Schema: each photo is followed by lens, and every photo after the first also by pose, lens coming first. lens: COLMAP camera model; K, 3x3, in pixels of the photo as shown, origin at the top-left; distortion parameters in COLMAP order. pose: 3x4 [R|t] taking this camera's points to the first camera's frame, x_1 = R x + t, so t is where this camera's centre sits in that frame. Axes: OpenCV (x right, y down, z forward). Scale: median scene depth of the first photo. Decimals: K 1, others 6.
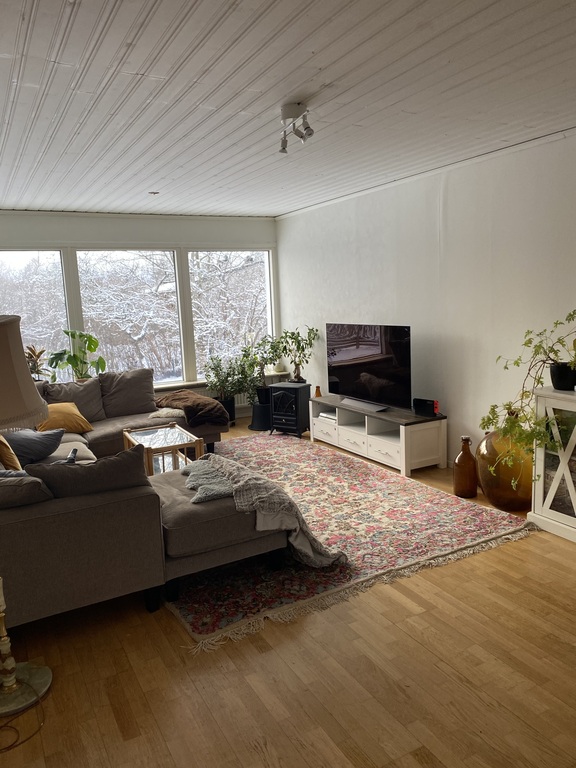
lens RADIAL K [[578.2, 0, 288.0], [0, 578.2, 384.0], [0, 0, 1]] dist [0.067788, -0.089766]
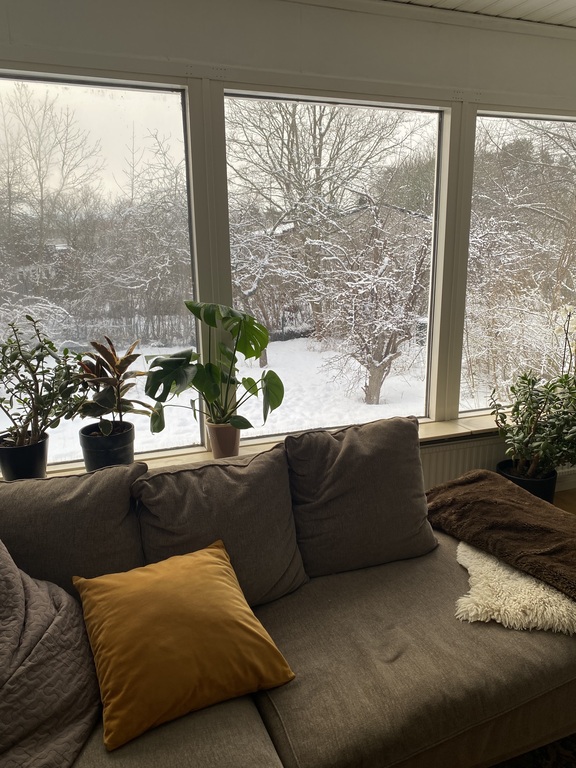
lens RADIAL K [[578.2, 0, 288.0], [0, 578.2, 384.0], [0, 0, 1]] dist [0.067788, -0.089766]
pose [[0.988982, 0.059588, -0.135513, -0.262752], [-0.048179, 0.995132, 0.085970, -0.074068], [0.139976, -0.078494, 0.987039, 0.625944]]
